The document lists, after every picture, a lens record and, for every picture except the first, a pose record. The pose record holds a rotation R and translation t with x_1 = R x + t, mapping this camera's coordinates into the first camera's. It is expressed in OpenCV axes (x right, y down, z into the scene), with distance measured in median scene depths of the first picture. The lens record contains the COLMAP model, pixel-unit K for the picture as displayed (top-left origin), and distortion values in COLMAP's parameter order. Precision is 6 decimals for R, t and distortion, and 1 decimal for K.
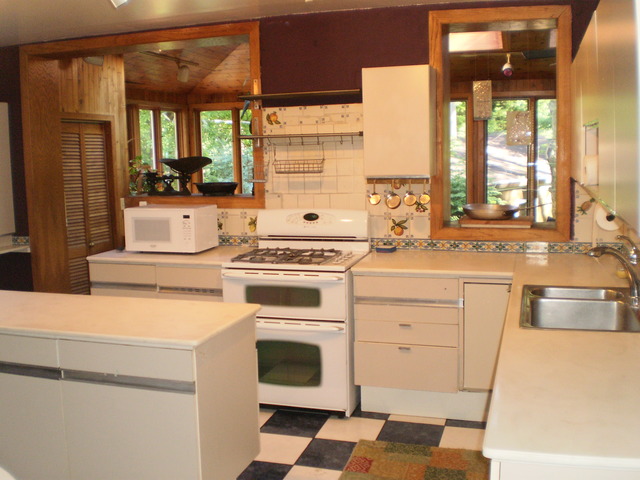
lens RADIAL K [[686.4, 0, 320.0], [0, 686.4, 240.0], [0, 0, 1]] dist [-0.003077, -0.361989]
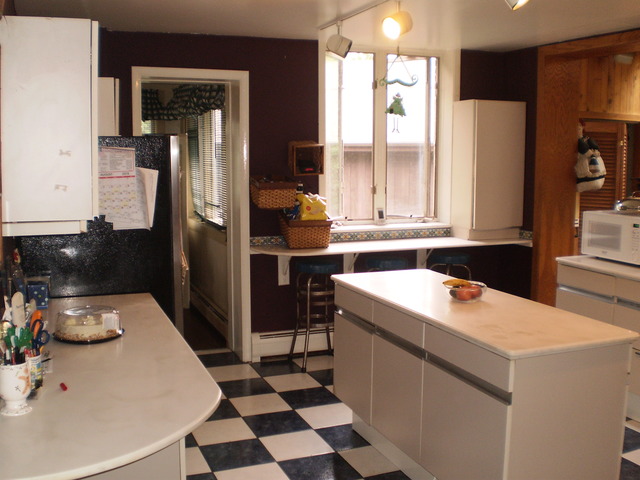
lens RADIAL K [[686.4, 0, 320.0], [0, 686.4, 240.0], [0, 0, 1]] dist [-0.003077, -0.361989]
pose [[0.636791, 0.111318, -0.762959, 0.166208], [-0.108827, 0.992593, 0.053993, -0.013682], [0.763318, 0.048648, 0.644189, 0.075375]]
